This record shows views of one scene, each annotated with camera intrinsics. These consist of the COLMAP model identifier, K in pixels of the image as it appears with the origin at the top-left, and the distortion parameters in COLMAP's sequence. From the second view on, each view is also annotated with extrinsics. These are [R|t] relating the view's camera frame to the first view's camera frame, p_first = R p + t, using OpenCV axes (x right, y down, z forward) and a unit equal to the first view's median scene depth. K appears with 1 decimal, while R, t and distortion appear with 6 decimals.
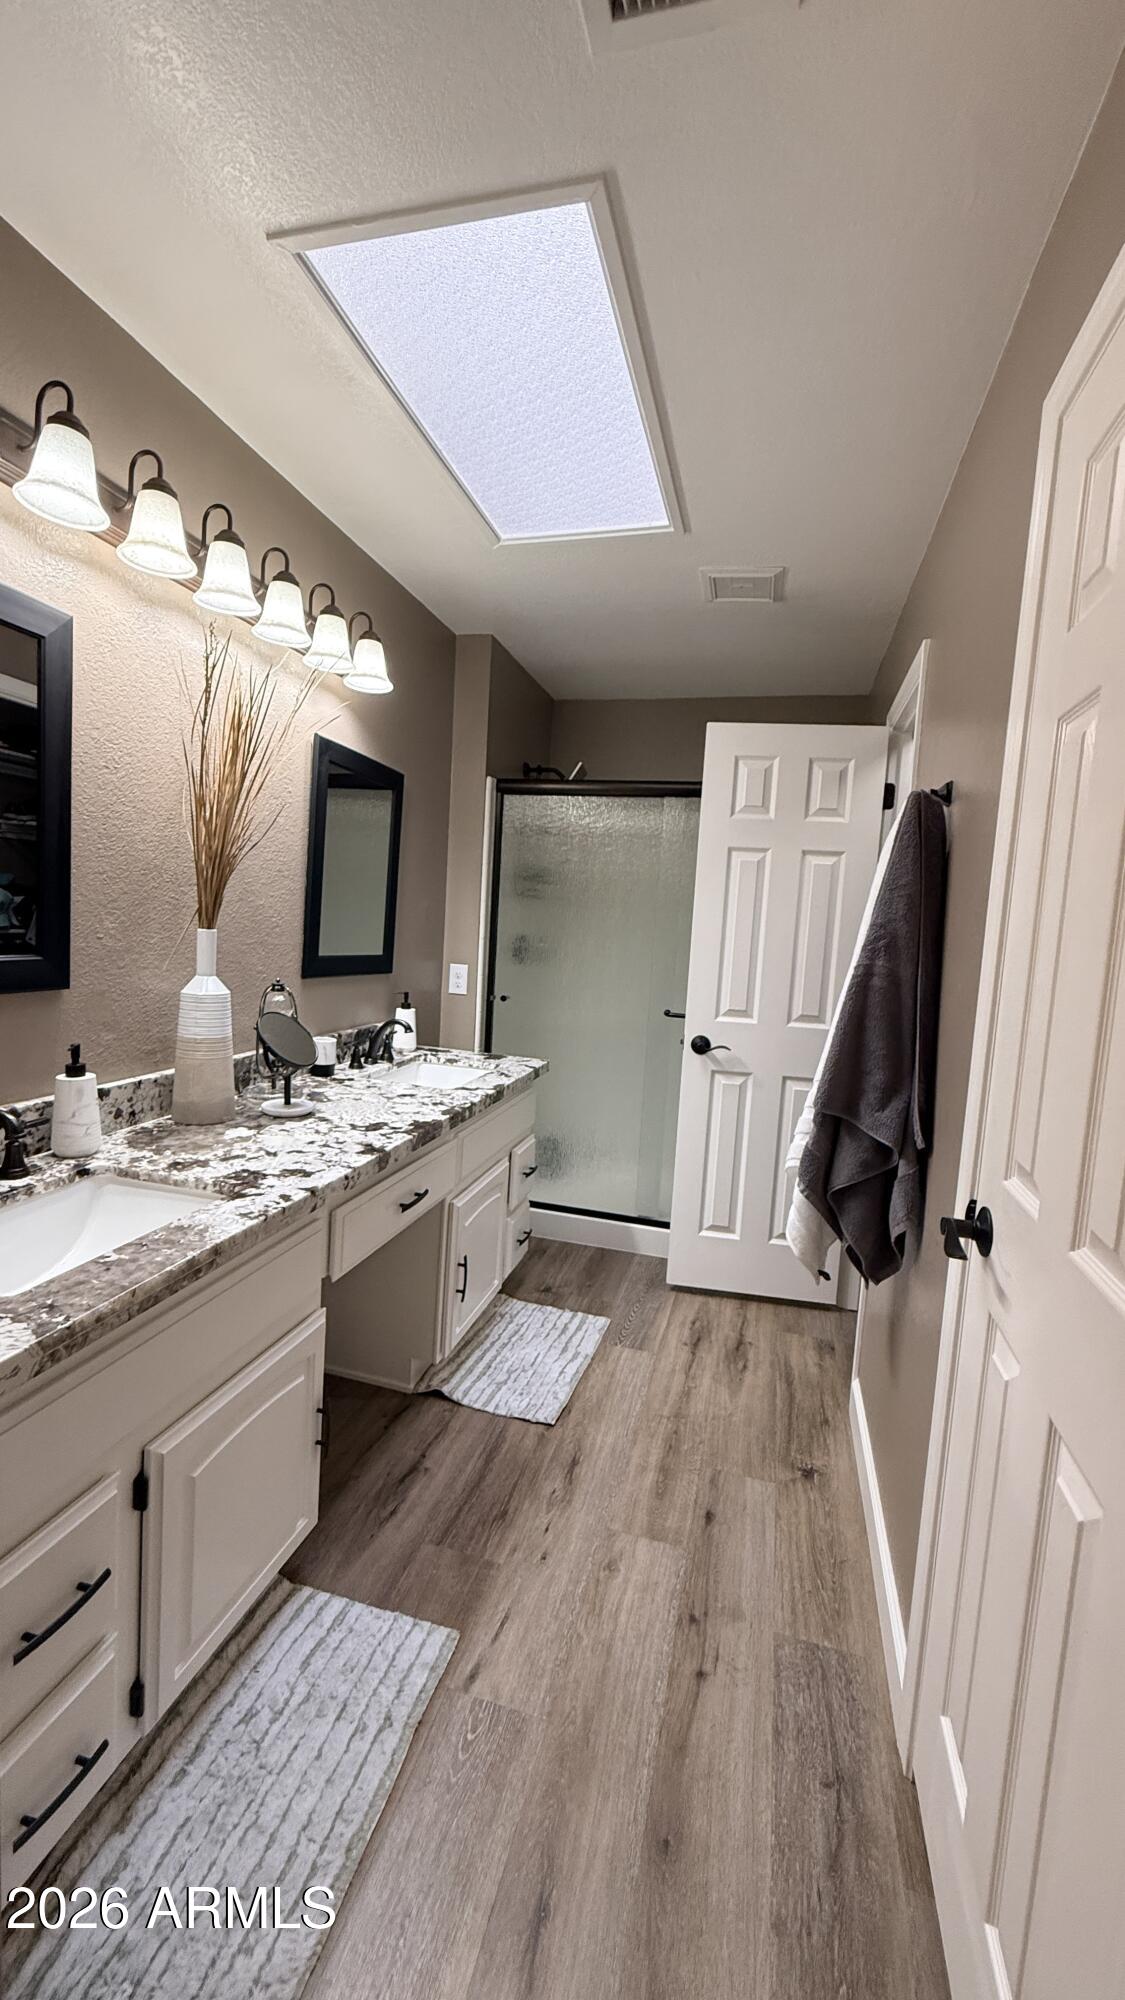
lens RADIAL K [[784.1, 0, 562.5], [0, 784.1, 1000.0], [0, 0, 1]] dist [-0.000405, -0.000014]
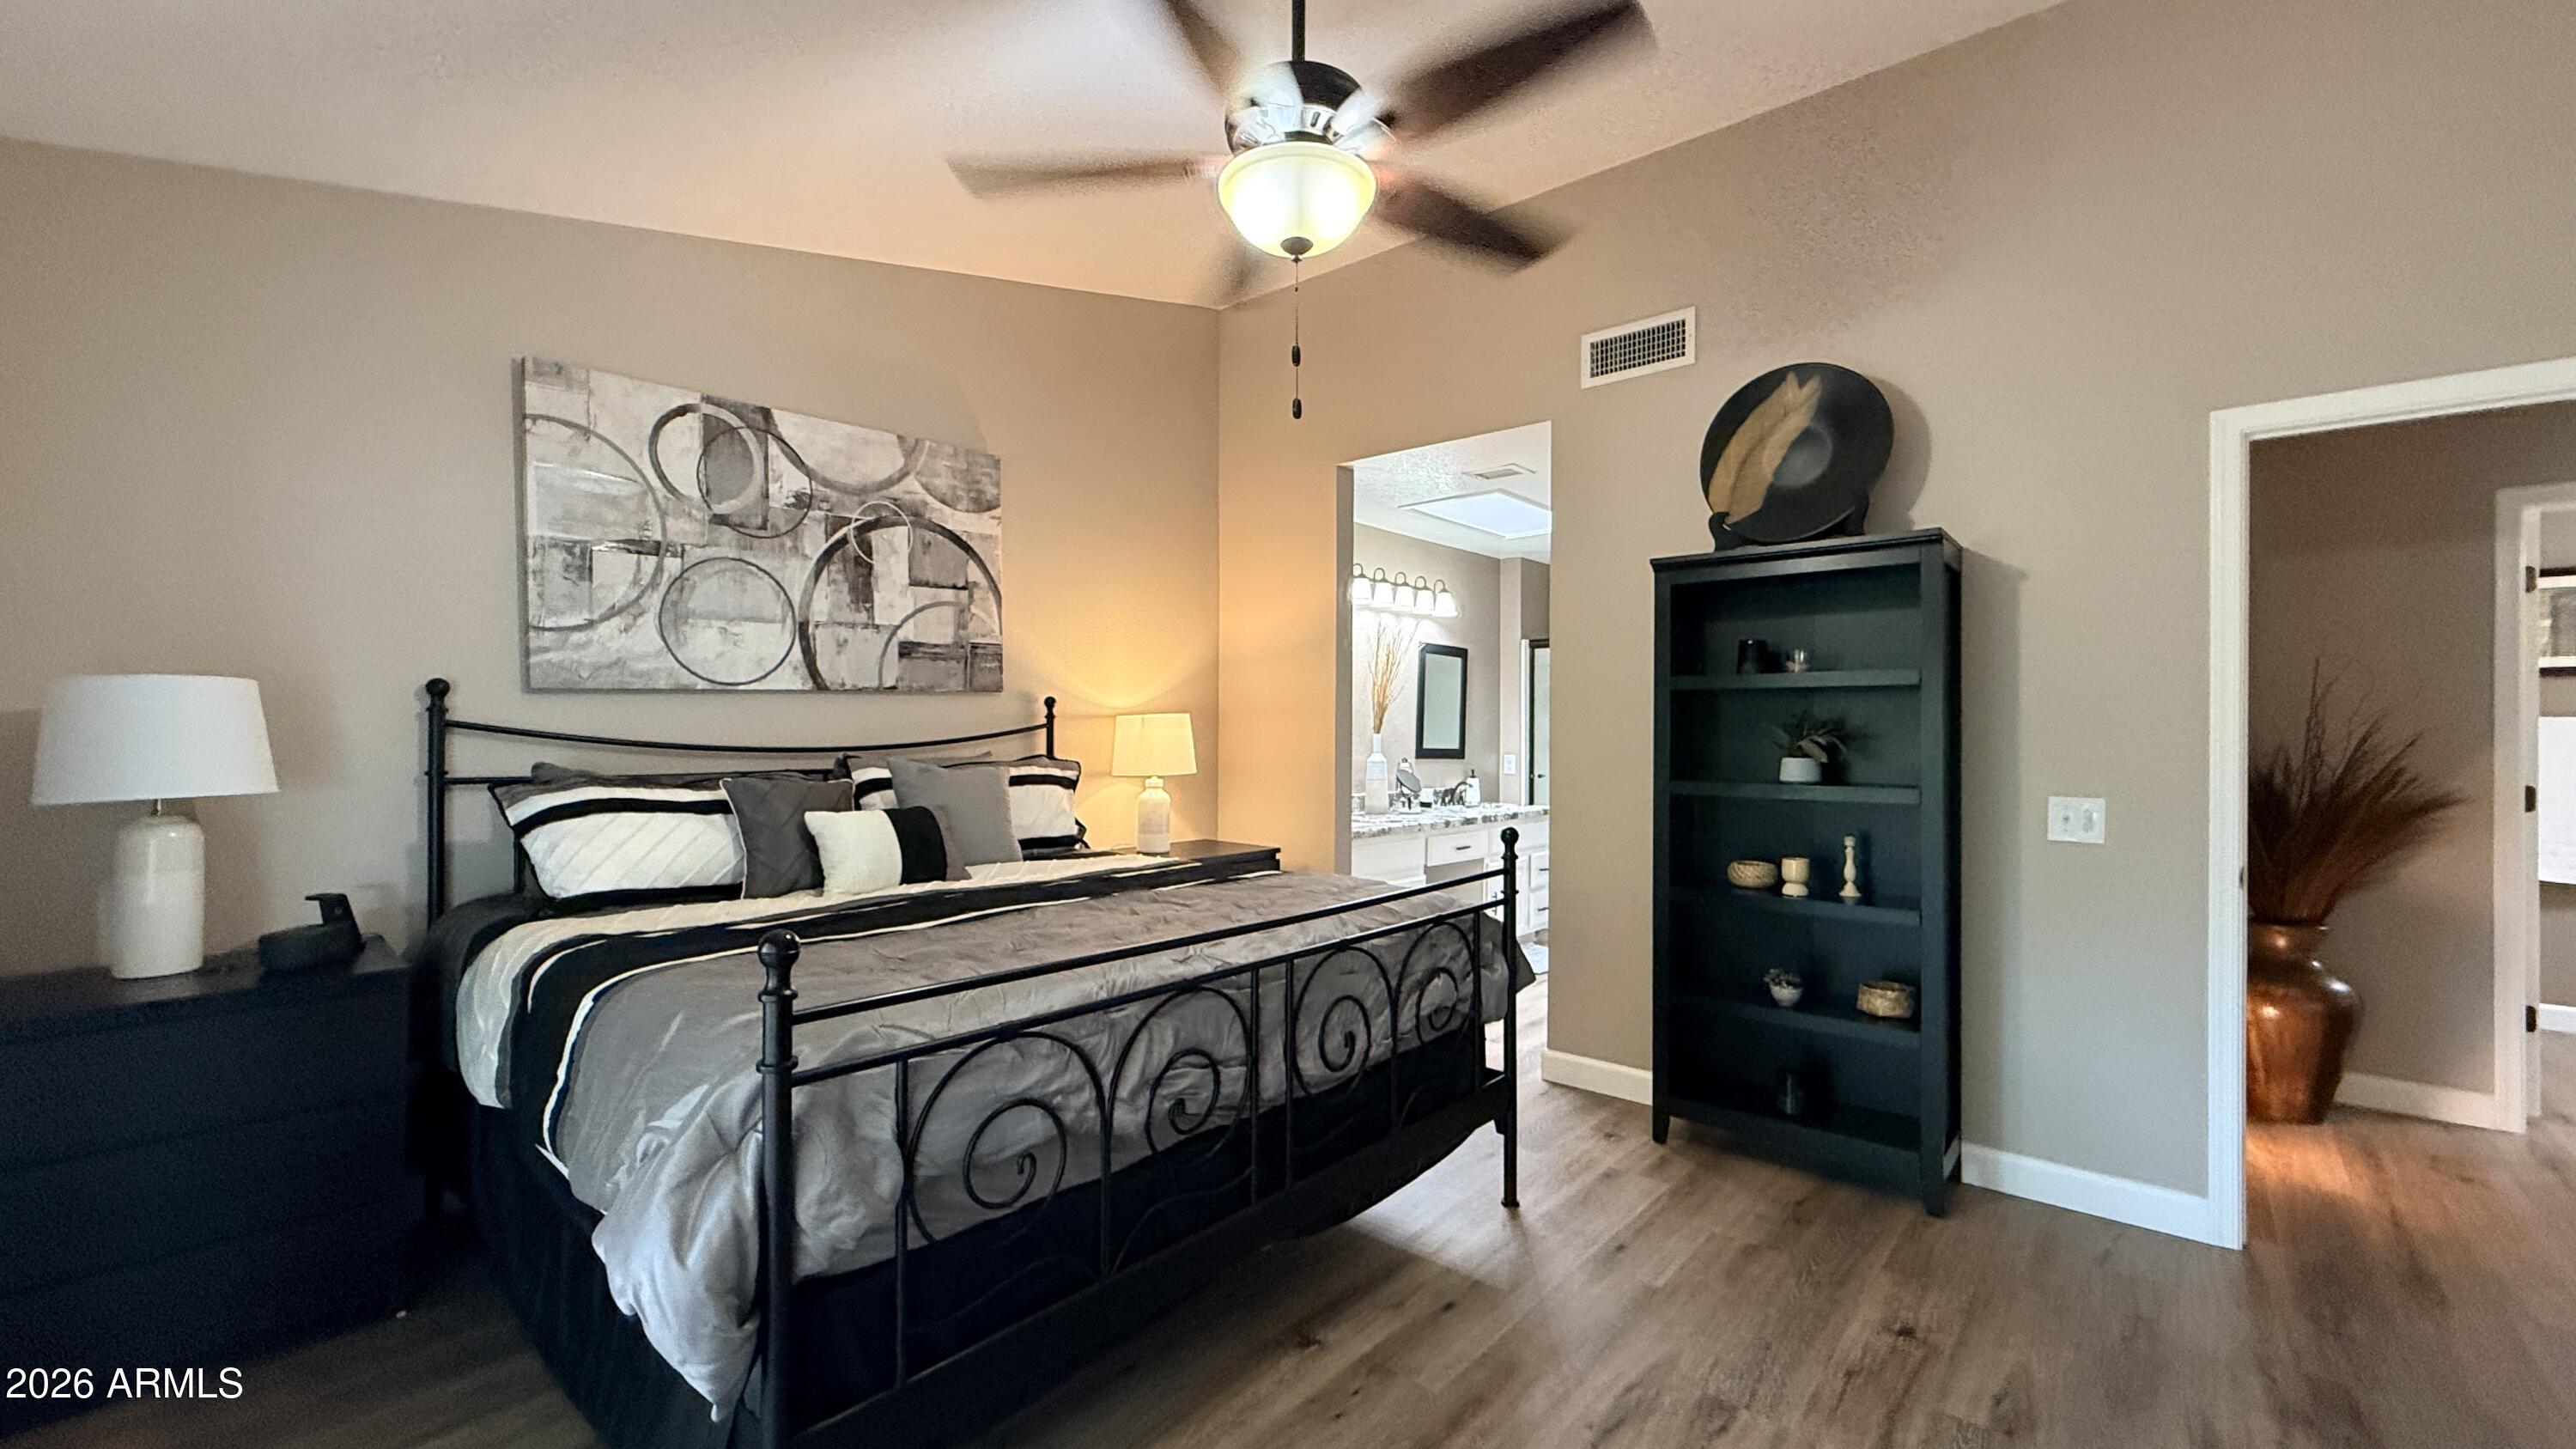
lens RADIAL K [[1010.1, 0, 1288.0], [0, 1010.1, 724.5], [0, 0, 1]] dist [-0.000405, -0.000014]
pose [[0.896728, -0.052841, -0.439416, 0.462948], [0.001090, 0.993108, -0.117199, 0.167860], [0.442581, 0.104617, 0.890605, -1.307005]]
